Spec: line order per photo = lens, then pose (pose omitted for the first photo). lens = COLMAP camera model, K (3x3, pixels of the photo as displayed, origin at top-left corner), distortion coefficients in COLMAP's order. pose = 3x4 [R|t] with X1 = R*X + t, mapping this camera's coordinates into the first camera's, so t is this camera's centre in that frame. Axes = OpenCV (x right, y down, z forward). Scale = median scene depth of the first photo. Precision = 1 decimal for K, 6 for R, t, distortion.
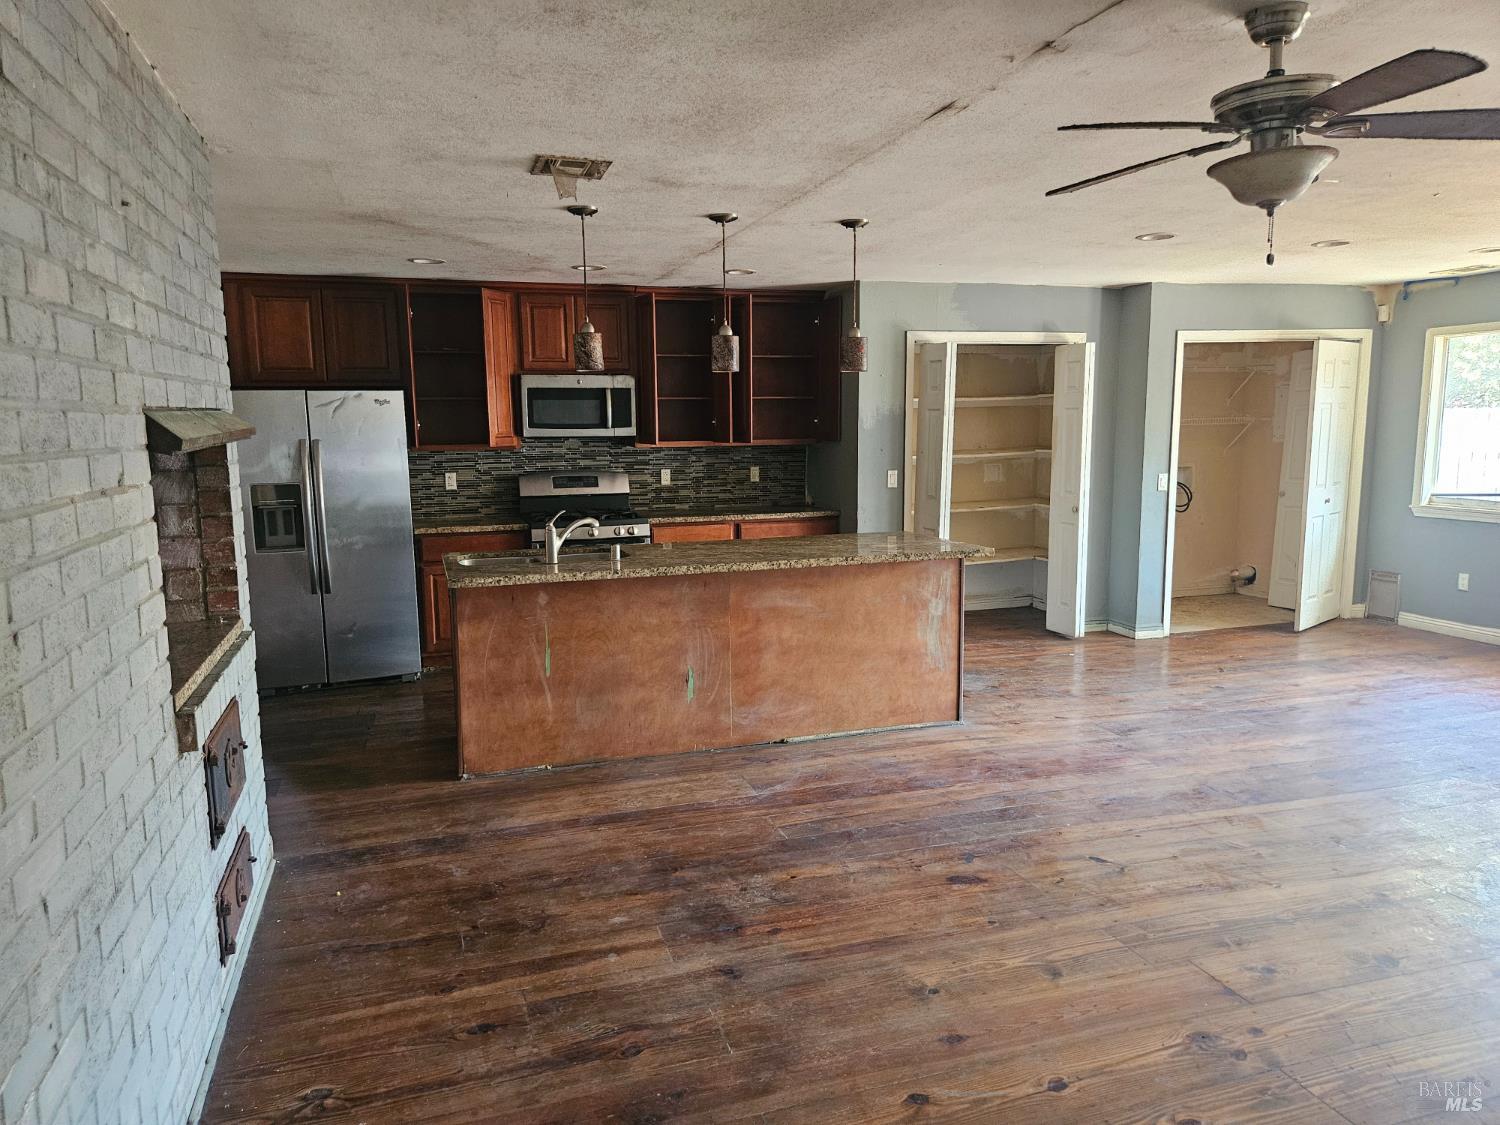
lens RADIAL K [[1009.1, 0, 736.3], [0, 1009.1, 563.7], [0, 0, 1]] dist [0.070247, -0.063341]
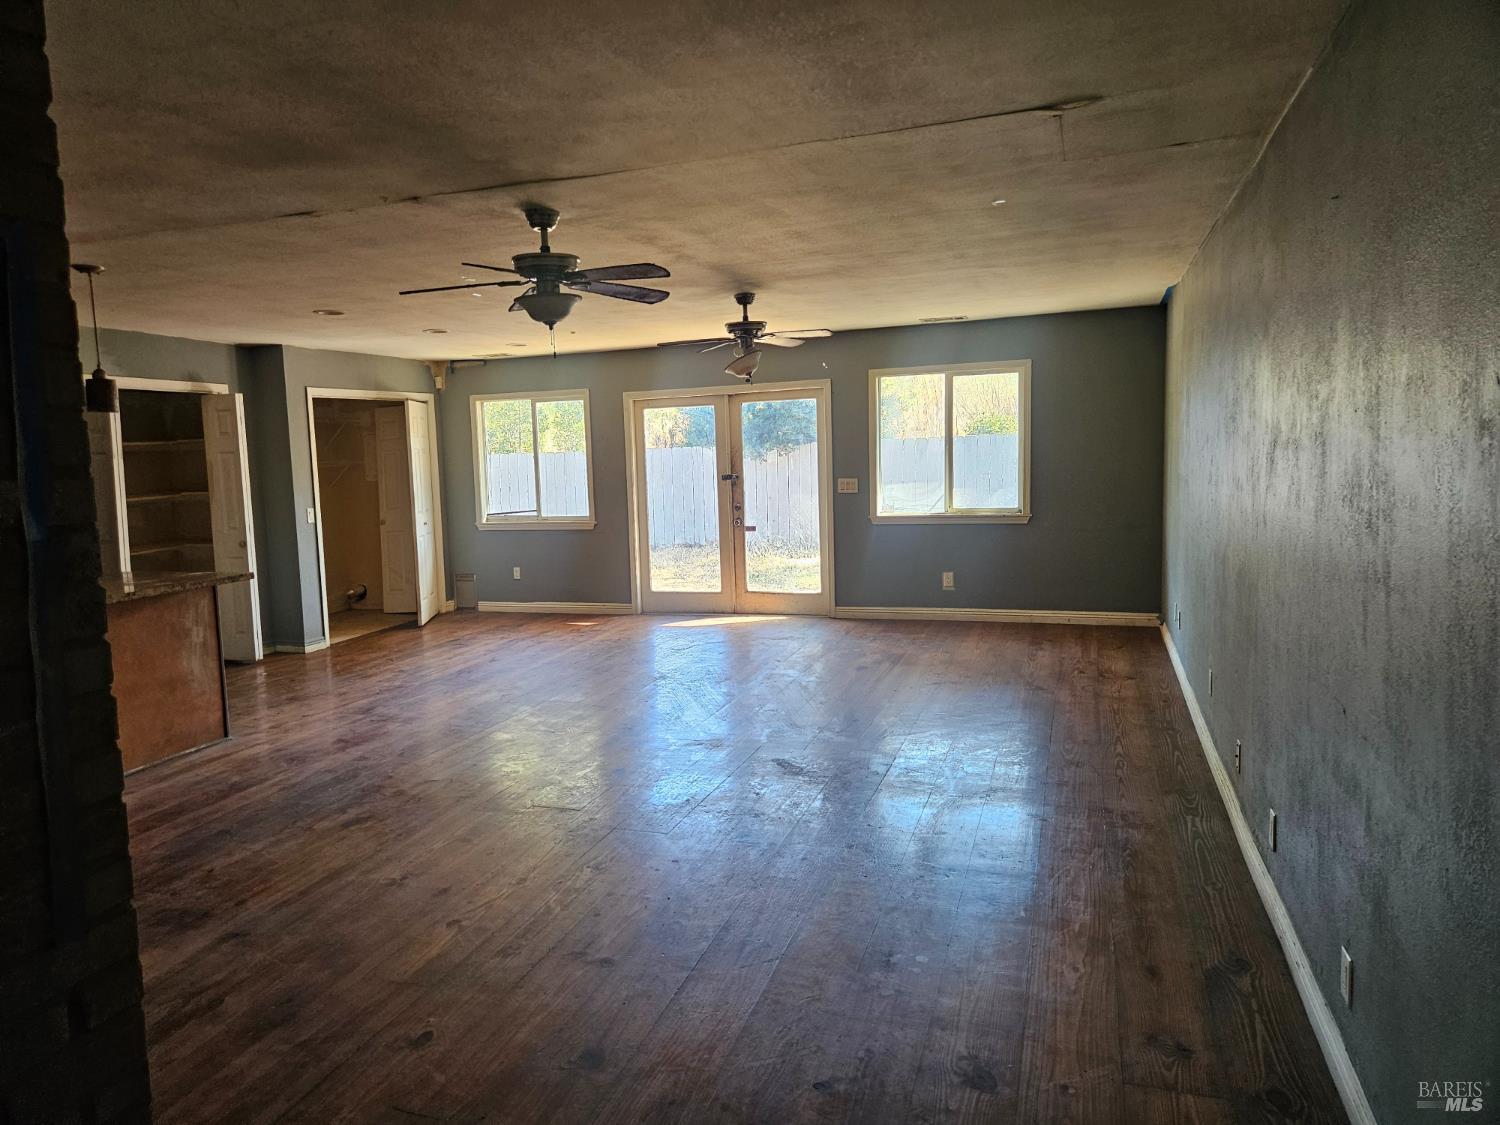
lens RADIAL K [[1009.1, 0, 739.0], [0, 1009.1, 563.9], [0, 0, 1]] dist [0.070247, -0.063341]
pose [[0.578130, -0.097773, 0.810066, -0.259454], [0.139783, 0.989986, 0.019729, 0.021355], [-0.803882, 0.101828, 0.586007, -0.074996]]
